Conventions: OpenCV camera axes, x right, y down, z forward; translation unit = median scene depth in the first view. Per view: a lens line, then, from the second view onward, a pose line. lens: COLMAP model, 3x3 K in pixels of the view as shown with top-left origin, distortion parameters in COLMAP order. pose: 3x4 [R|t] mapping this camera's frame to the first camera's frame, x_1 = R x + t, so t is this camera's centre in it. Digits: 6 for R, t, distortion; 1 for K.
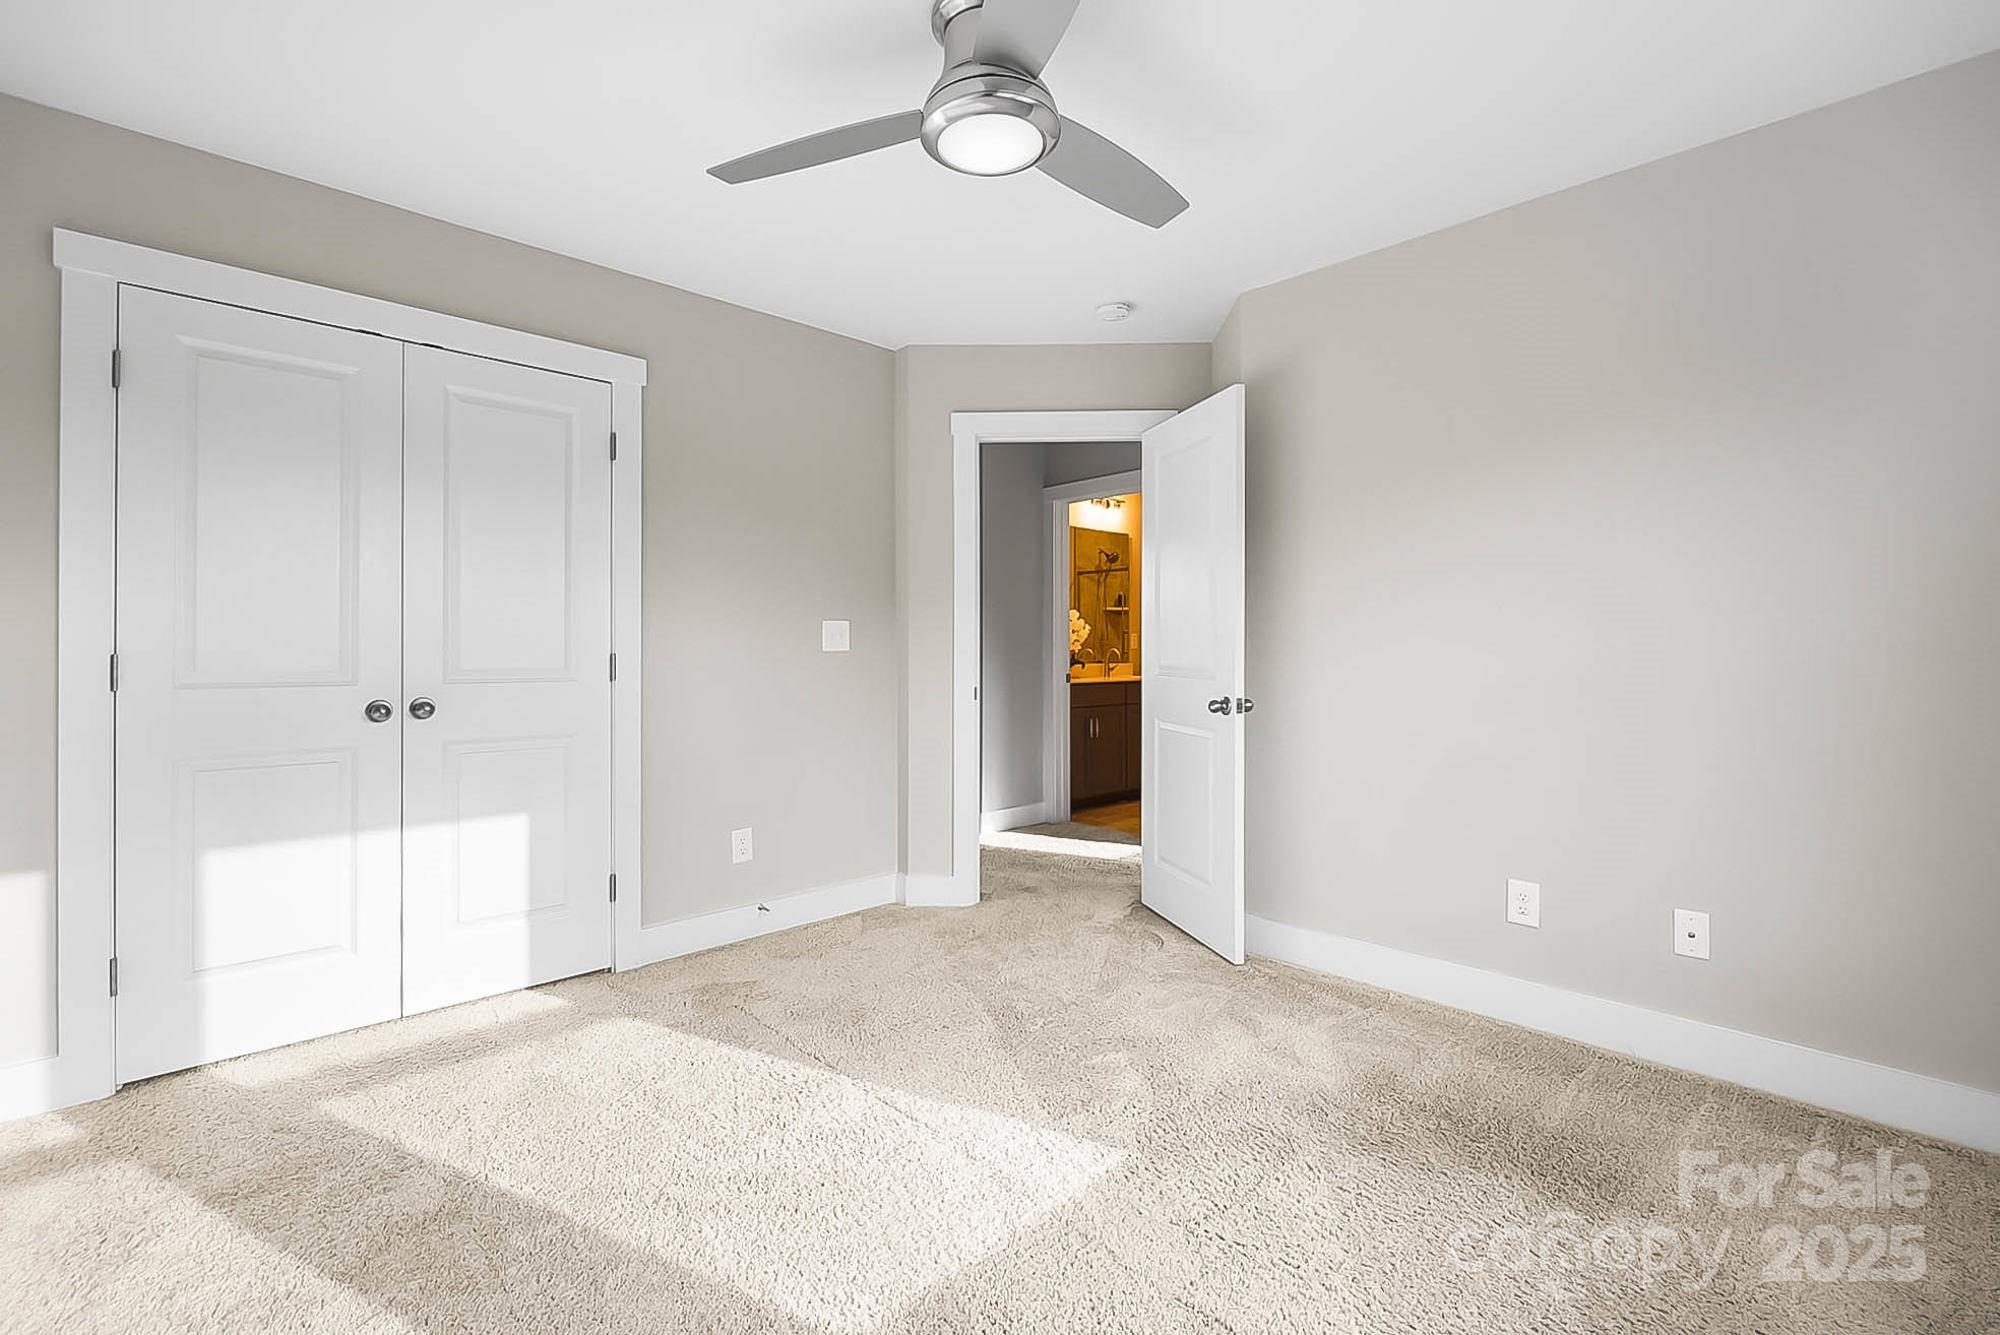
lens RADIAL K [[882.7, 0, 998.6], [0, 882.7, 653.7], [0, 0, 1]] dist [-0.005675, -0.000259]
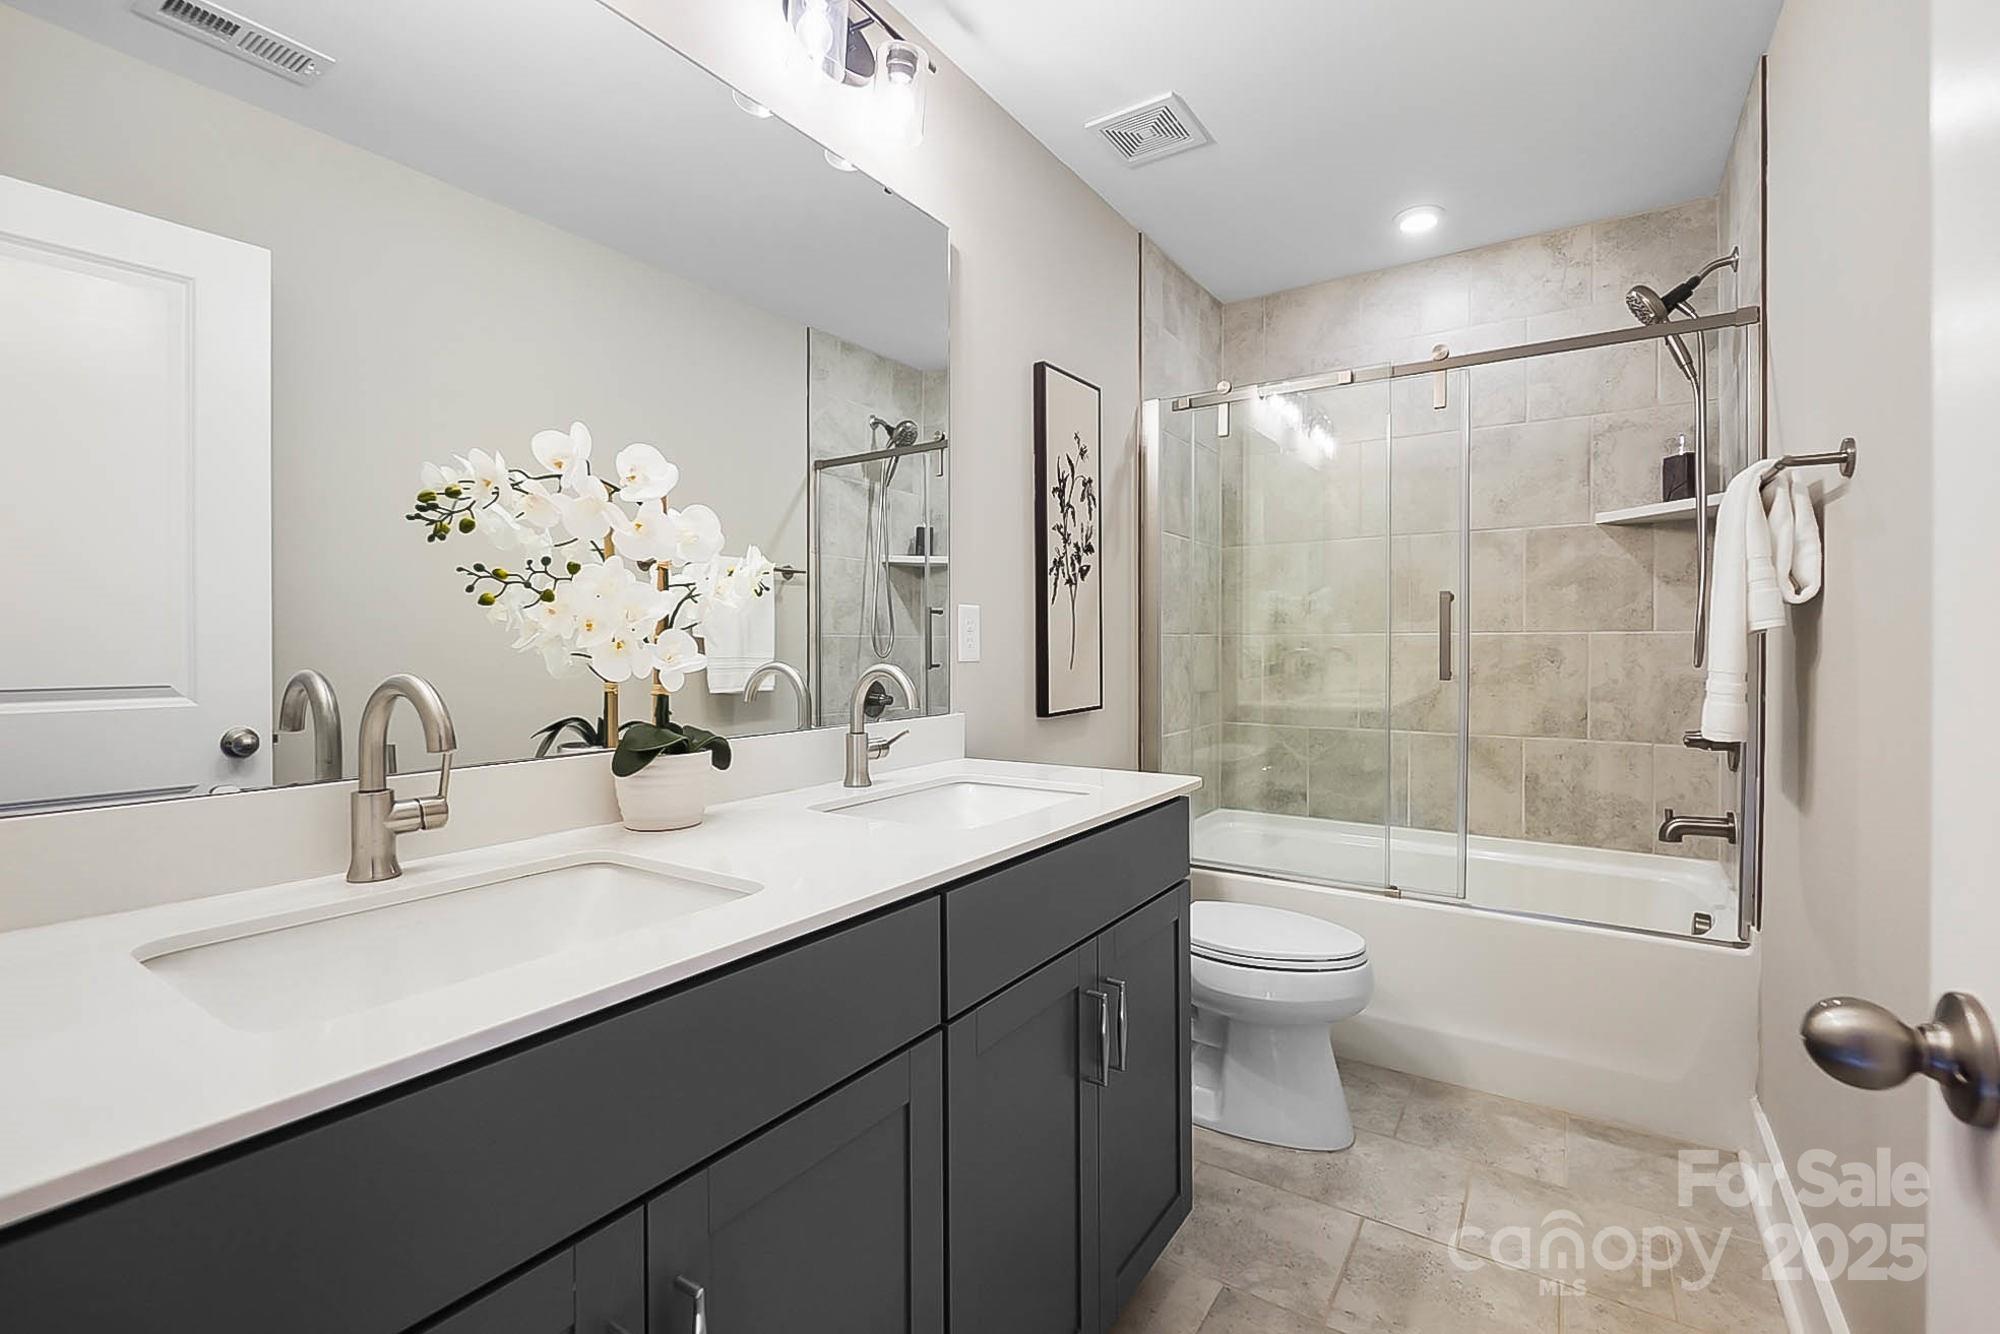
lens RADIAL K [[882.7, 0, 999.3], [0, 882.7, 655.9], [0, 0, 1]] dist [-0.005675, -0.000259]
pose [[0.976275, -0.005772, 0.216456, 0.082580], [0.005237, 0.999982, 0.003047, -0.005427], [-0.216470, -0.001842, 0.976288, 0.581683]]
